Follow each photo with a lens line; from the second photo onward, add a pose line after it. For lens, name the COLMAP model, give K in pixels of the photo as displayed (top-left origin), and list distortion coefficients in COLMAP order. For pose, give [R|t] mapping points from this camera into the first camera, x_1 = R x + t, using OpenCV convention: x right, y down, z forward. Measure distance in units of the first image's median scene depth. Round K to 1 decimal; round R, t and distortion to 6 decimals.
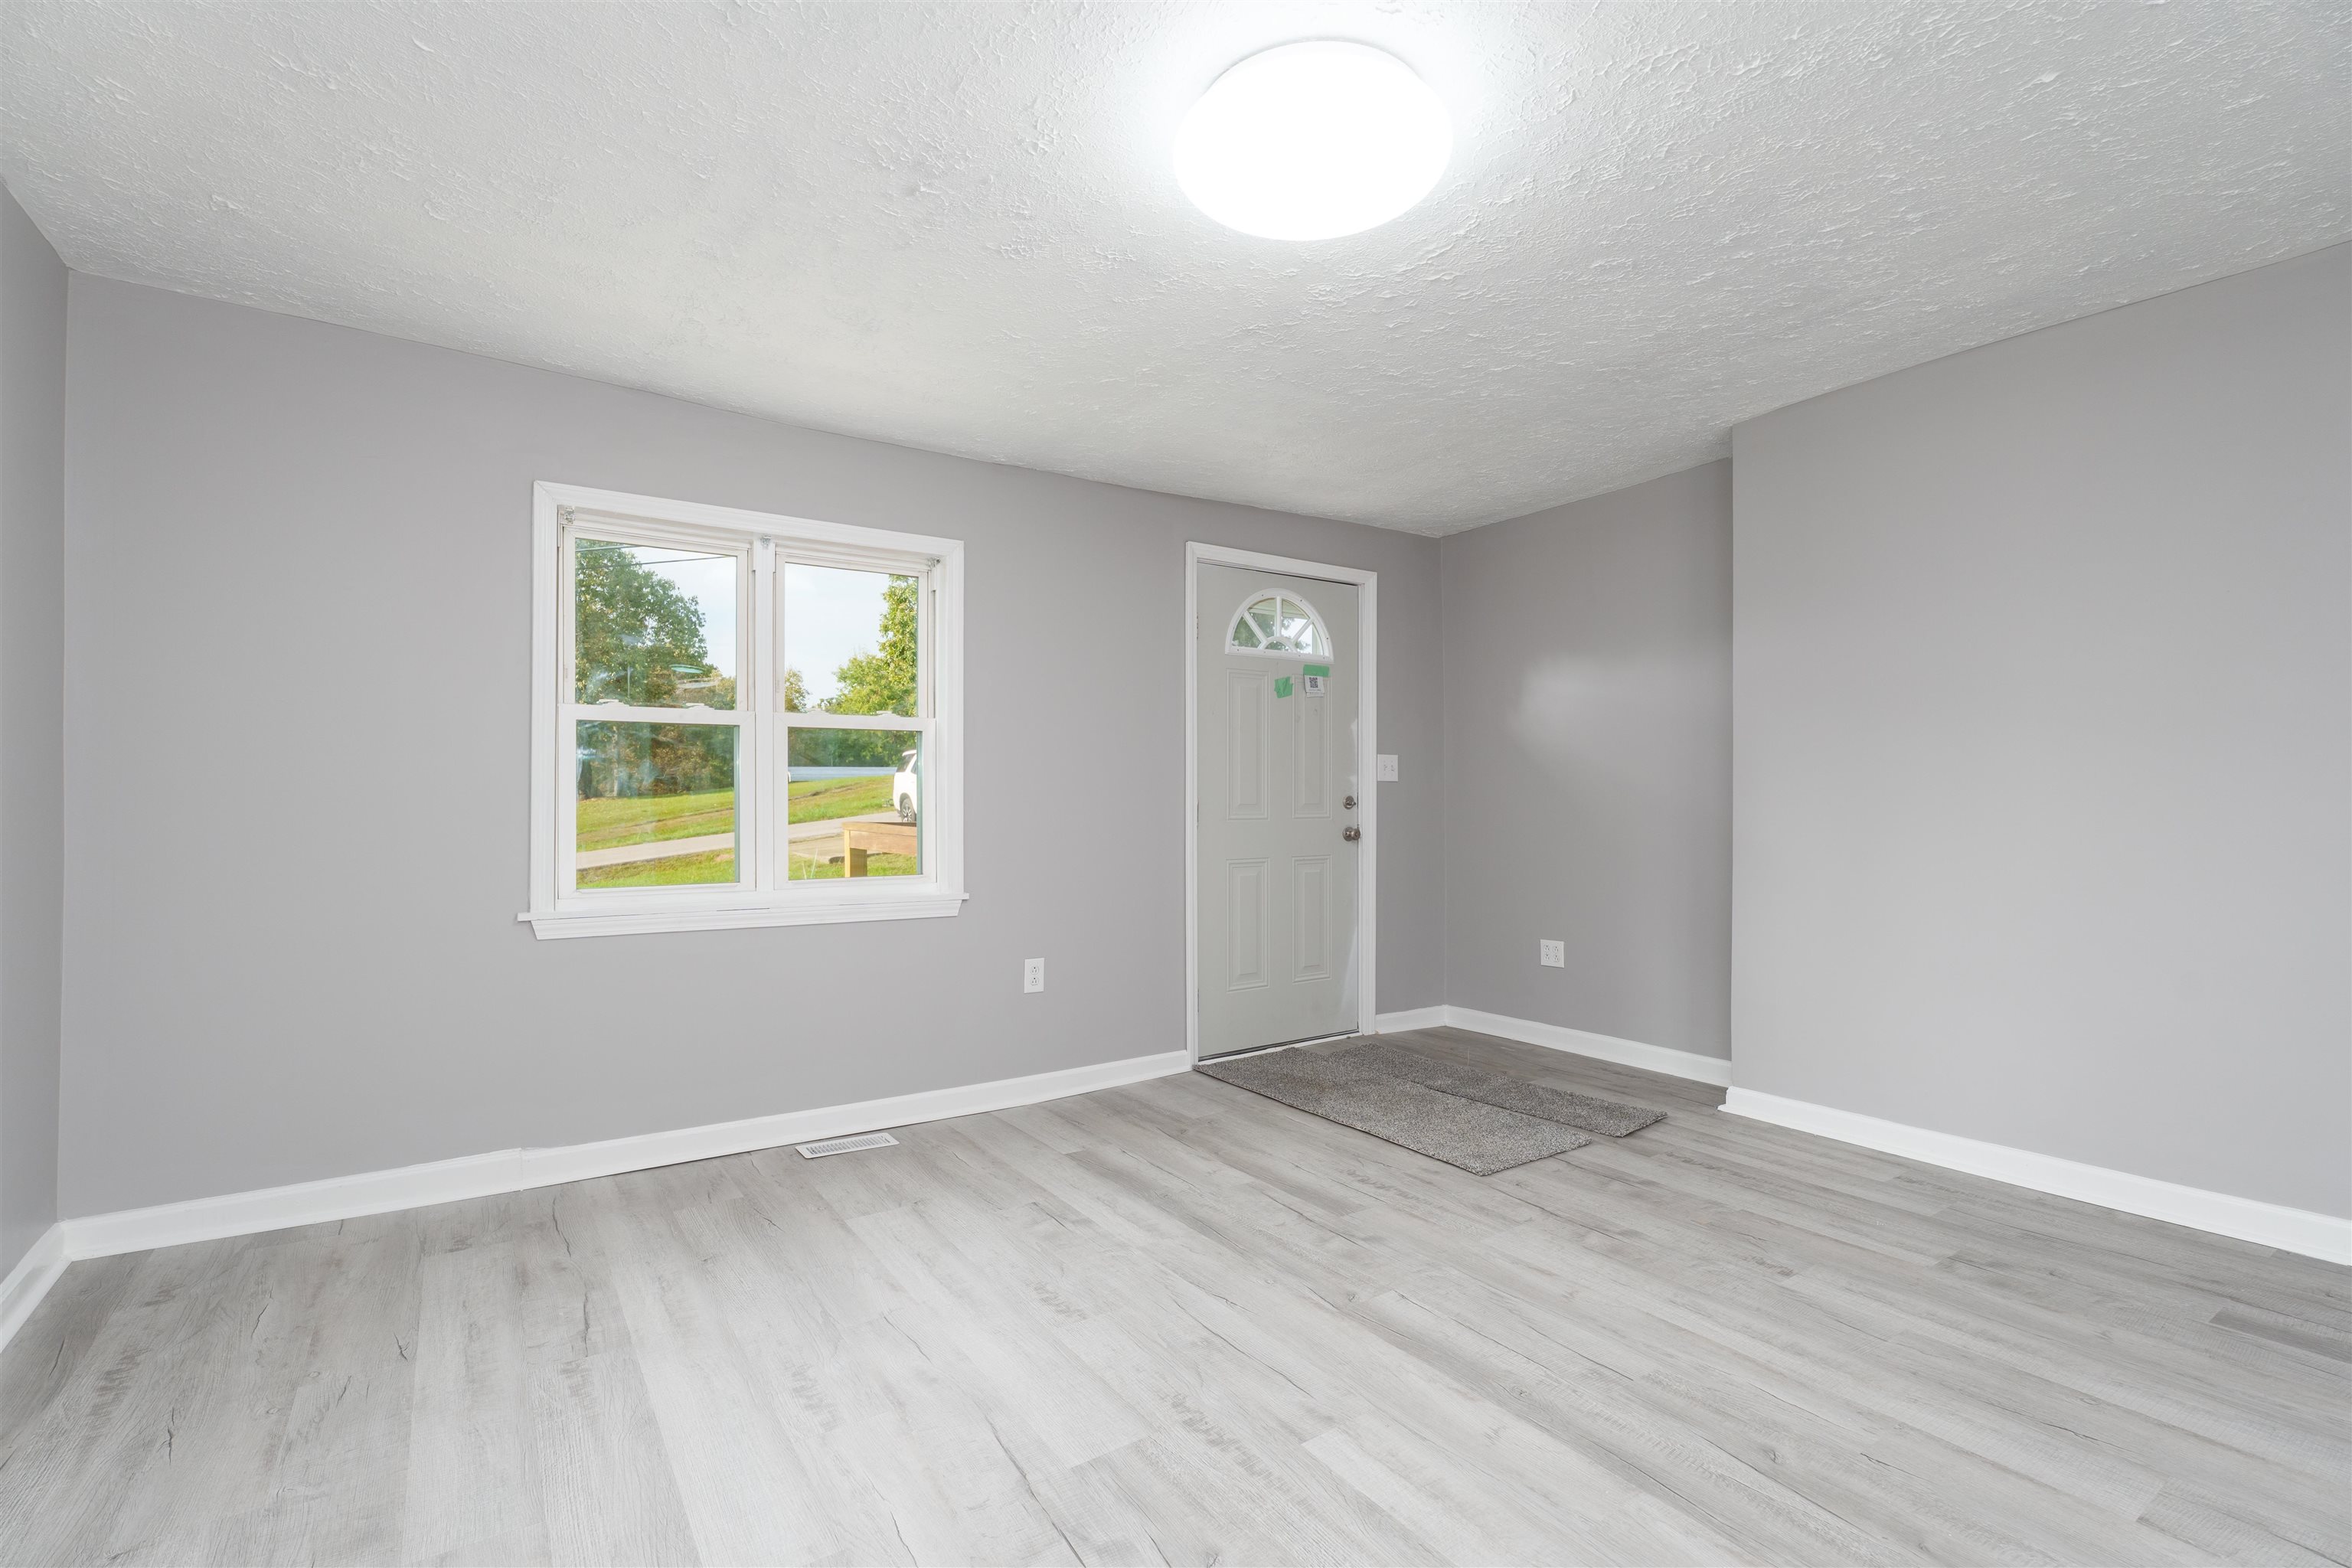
lens RADIAL K [[1045.9, 0, 1197.4], [0, 1045.9, 791.9], [0, 0, 1]] dist [-0.005292, 0.001415]
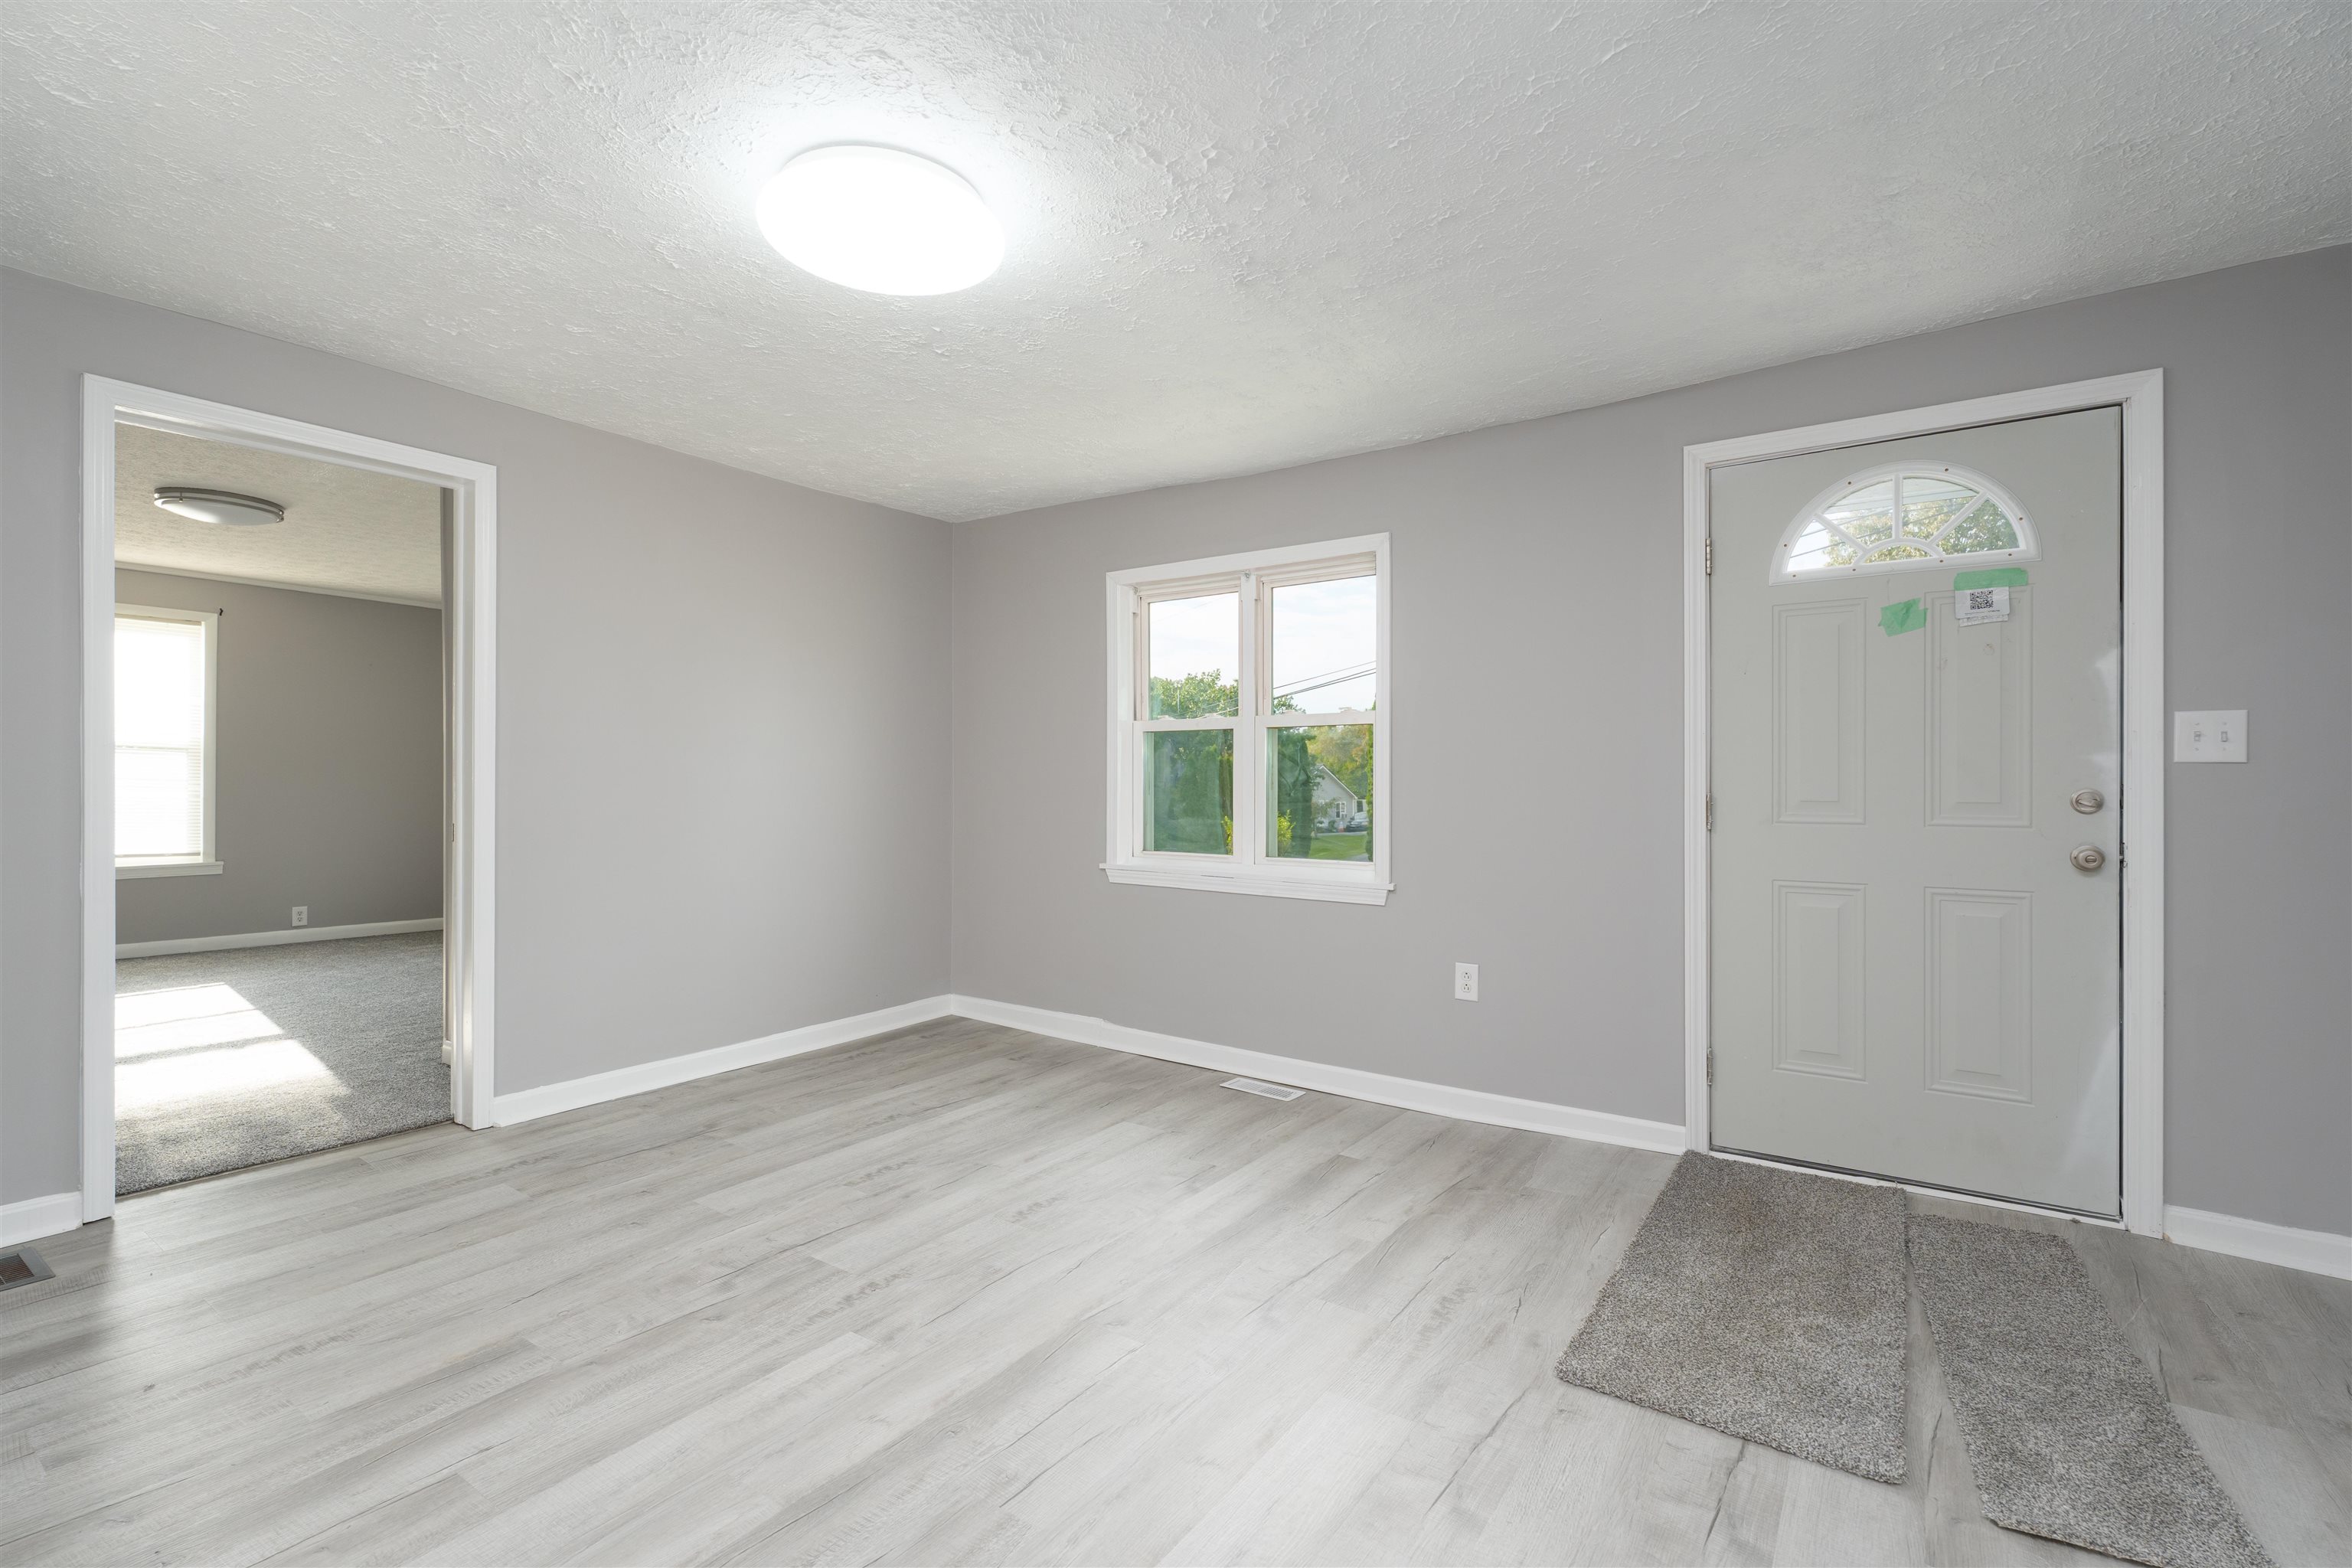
lens RADIAL K [[1045.9, 0, 1132.2], [0, 1045.9, 790.3], [0, 0, 1]] dist [-0.005292, 0.001415]
pose [[0.342588, 0.010214, -0.939430, 0.822010], [0.001755, 0.999932, 0.011512, -0.005982], [0.939484, -0.005593, 0.342547, 0.554120]]
